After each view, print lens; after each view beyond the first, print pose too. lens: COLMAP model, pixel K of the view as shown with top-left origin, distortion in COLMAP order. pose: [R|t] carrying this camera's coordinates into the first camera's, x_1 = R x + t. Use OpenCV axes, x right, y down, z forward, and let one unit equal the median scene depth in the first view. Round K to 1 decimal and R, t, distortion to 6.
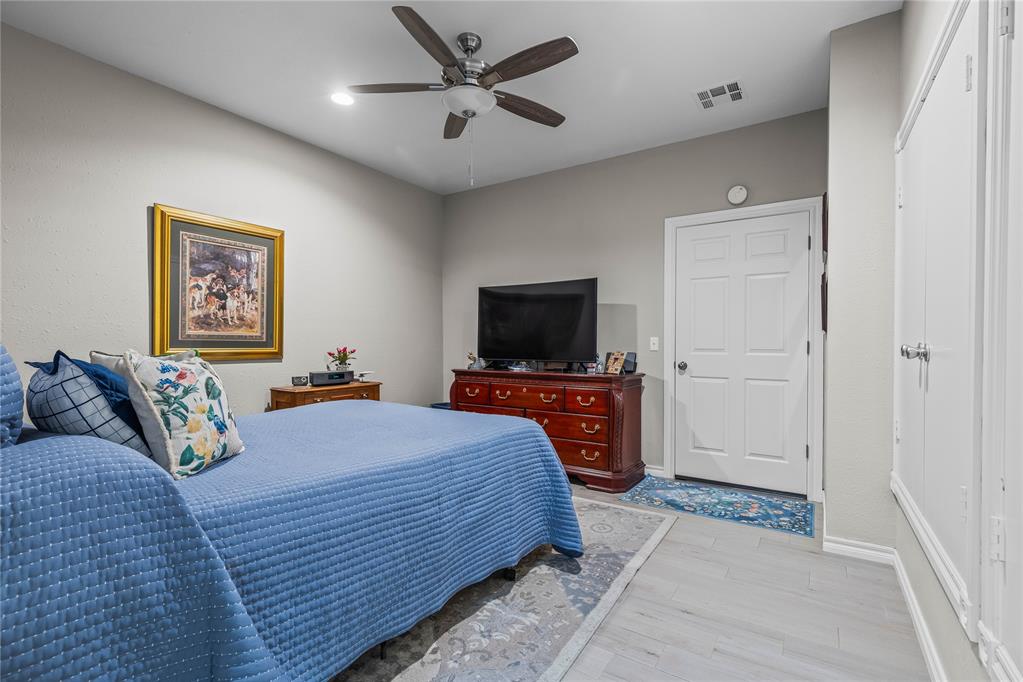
lens RADIAL K [[463.8, 0, 512.0], [0, 463.8, 342.4], [0, 0, 1]] dist [0.010763, -0.000984]
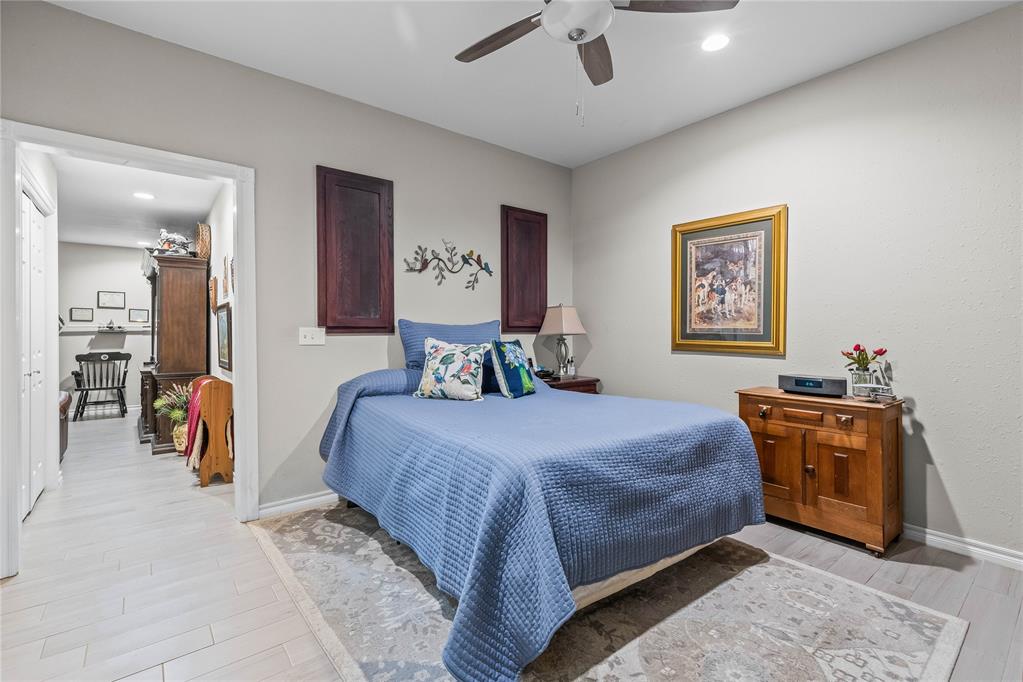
lens RADIAL K [[463.8, 0, 523.0], [0, 463.8, 328.0], [0, 0, 1]] dist [0.010763, -0.000984]
pose [[-0.297521, -0.002847, -0.954711, 0.504692], [-0.002842, 0.999994, -0.002096, -0.012751], [0.954711, 0.002090, -0.297528, 0.878585]]
